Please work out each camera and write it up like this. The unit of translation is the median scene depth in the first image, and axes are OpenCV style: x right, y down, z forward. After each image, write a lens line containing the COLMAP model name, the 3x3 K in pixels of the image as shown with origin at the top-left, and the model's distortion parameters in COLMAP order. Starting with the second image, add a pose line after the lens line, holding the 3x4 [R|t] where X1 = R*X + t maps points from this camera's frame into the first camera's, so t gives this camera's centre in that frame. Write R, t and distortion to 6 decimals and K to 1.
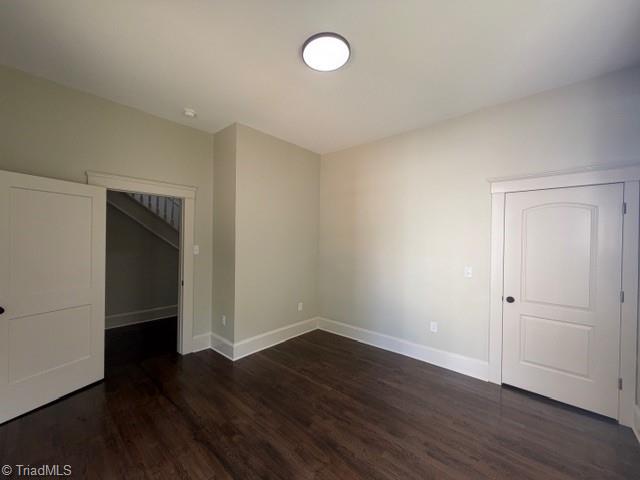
lens RADIAL K [[255.9, 0, 317.6], [0, 255.9, 240.6], [0, 0, 1]] dist [0.000626, 0.000355]
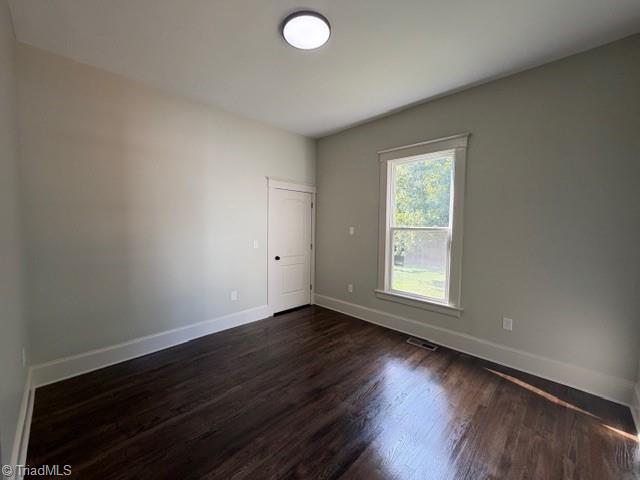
lens RADIAL K [[255.9, 0, 317.6], [0, 255.9, 240.6], [0, 0, 1]] dist [0.000626, 0.000355]
pose [[0.057491, -0.073354, 0.995648, -0.776096], [-0.001575, 0.997289, 0.073566, 0.010229], [-0.998345, -0.005797, 0.057219, 0.679857]]
